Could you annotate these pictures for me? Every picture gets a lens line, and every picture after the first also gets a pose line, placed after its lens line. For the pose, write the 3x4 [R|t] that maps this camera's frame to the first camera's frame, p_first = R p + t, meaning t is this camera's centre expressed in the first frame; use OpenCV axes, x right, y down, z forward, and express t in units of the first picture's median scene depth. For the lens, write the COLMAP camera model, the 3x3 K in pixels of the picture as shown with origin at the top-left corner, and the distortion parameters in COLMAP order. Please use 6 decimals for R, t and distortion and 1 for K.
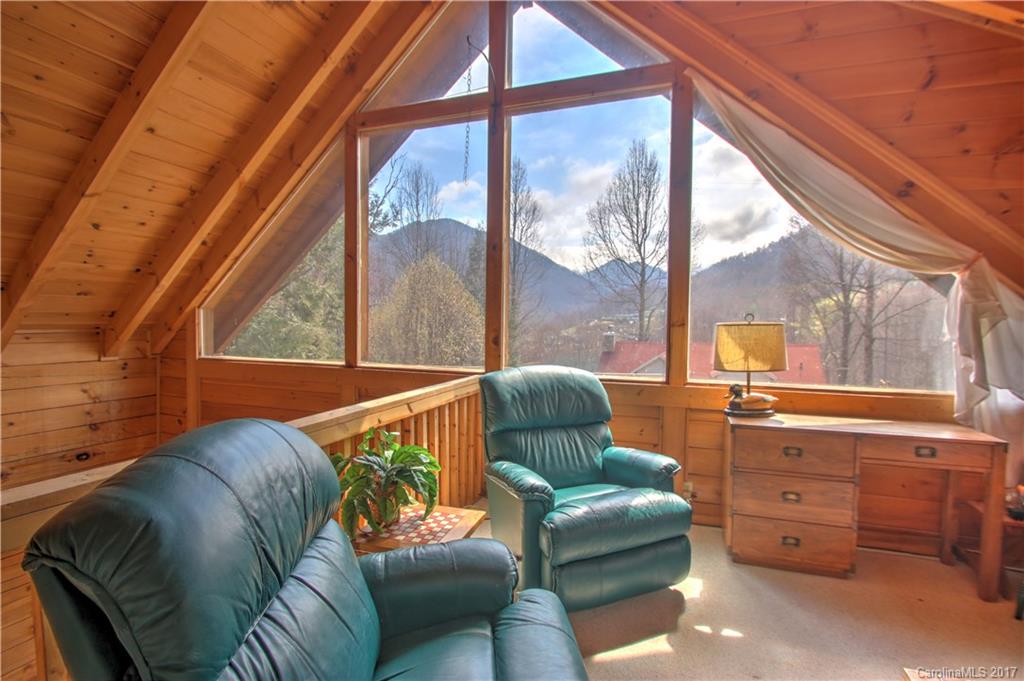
lens RADIAL K [[479.5, 0, 514.1], [0, 479.5, 340.0], [0, 0, 1]] dist [0.001977, -0.007688]
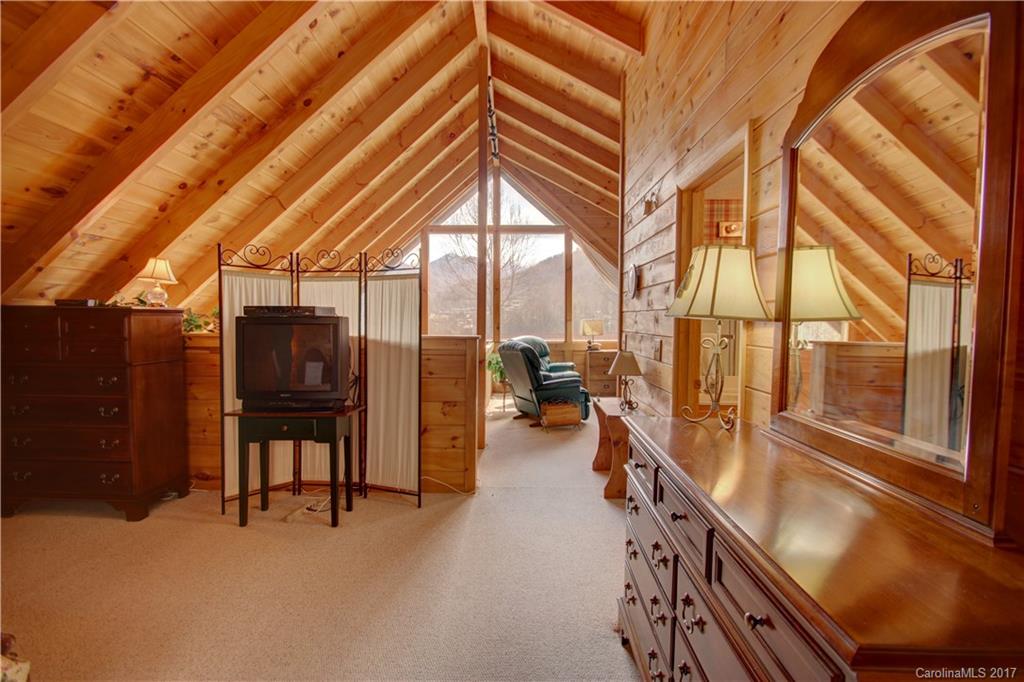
lens RADIAL K [[476.9, 0, 516.3], [0, 476.9, 332.8], [0, 0, 1]] dist [0.000005, -0.000310]
pose [[0.942876, -0.021986, 0.332417, -1.011964], [0.022864, 0.999738, 0.001270, 0.032321], [-0.332357, 0.006403, 0.943132, -1.755890]]
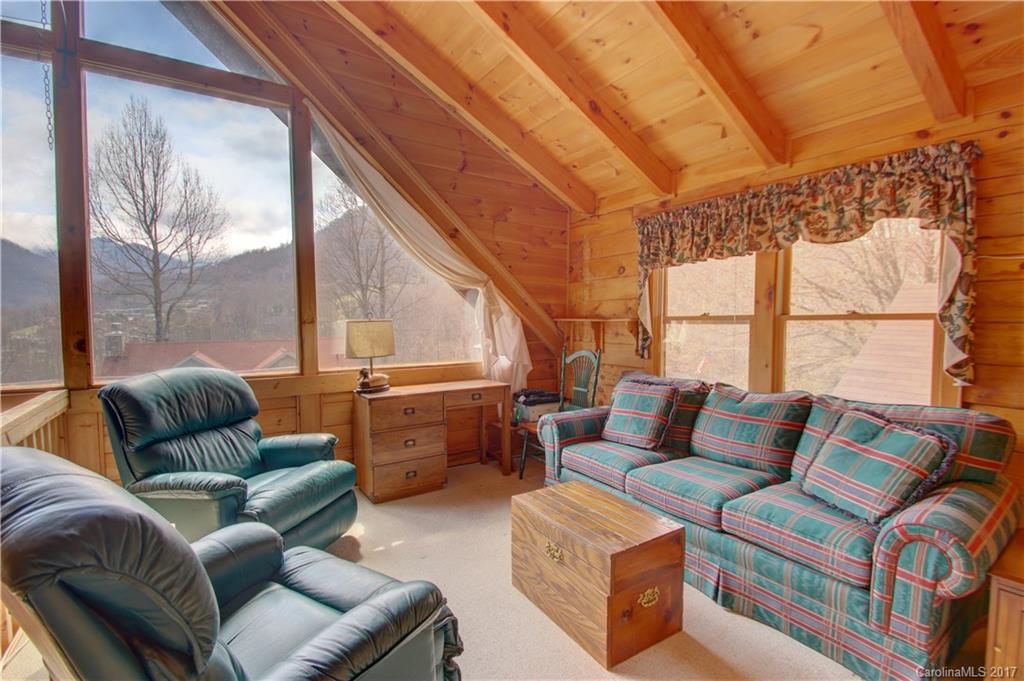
lens RADIAL K [[476.9, 0, 516.3], [0, 476.9, 332.3], [0, 0, 1]] dist [0.000005, -0.000310]
pose [[0.603552, -0.034613, 0.796572, -0.312616], [0.038957, 0.999144, 0.013898, -0.005240], [-0.796372, 0.022644, 0.604384, -0.095404]]
